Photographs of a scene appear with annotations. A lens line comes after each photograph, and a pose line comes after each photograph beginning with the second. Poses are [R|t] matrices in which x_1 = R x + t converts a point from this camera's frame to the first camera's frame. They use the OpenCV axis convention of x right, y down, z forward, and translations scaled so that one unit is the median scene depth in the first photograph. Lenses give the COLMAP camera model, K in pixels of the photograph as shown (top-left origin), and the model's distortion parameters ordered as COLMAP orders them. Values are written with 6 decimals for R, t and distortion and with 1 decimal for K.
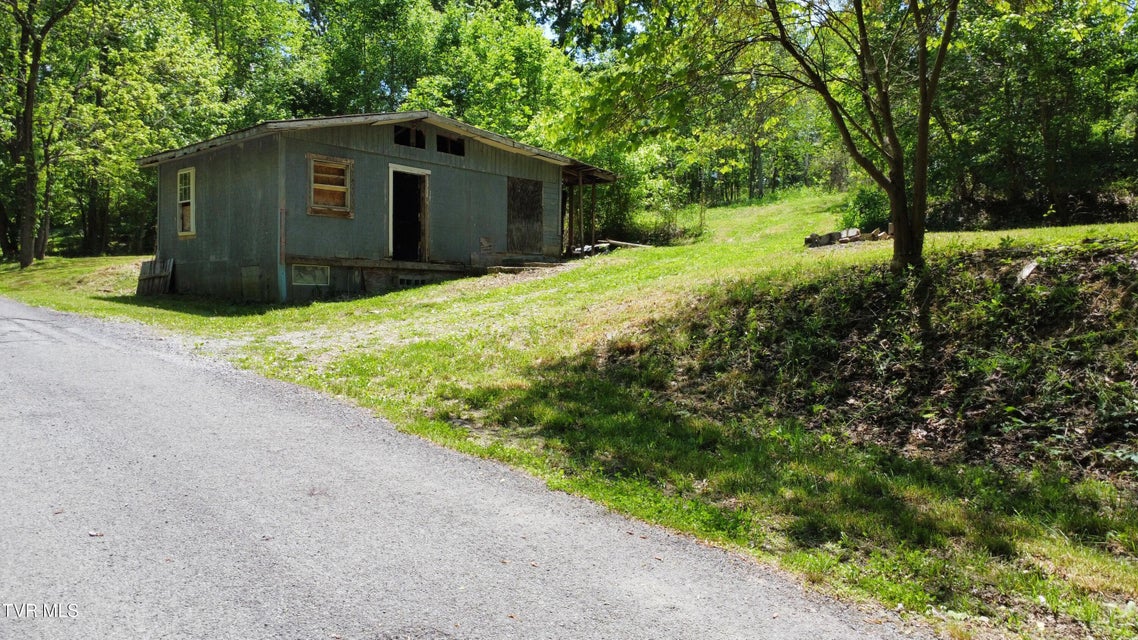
lens RADIAL K [[856.3, 0, 573.0], [0, 856.3, 321.5], [0, 0, 1]] dist [0.012468, -0.012707]
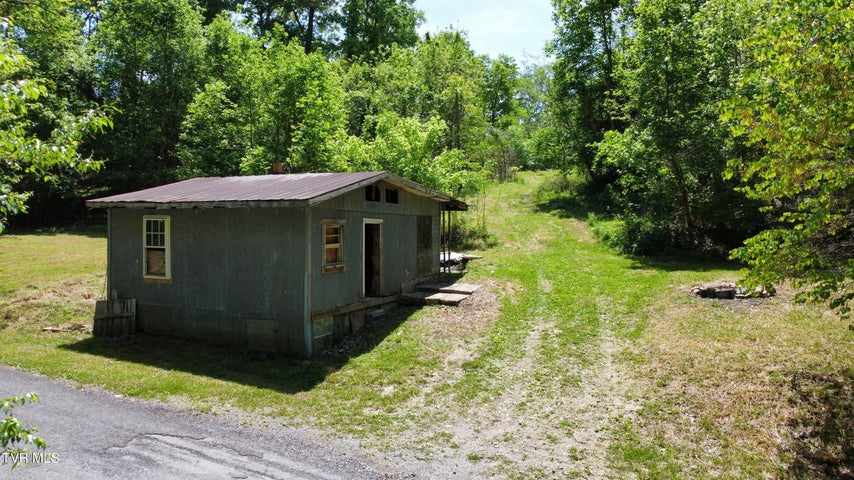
lens RADIAL K [[642.6, 0, 426.4], [0, 642.6, 238.6], [0, 0, 1]] dist [0.012468, -0.012707]
pose [[0.941181, -0.005693, 0.337854, -0.409347], [0.004750, 0.999982, 0.003616, -0.152742], [-0.337869, -0.001799, 0.941191, 0.145265]]
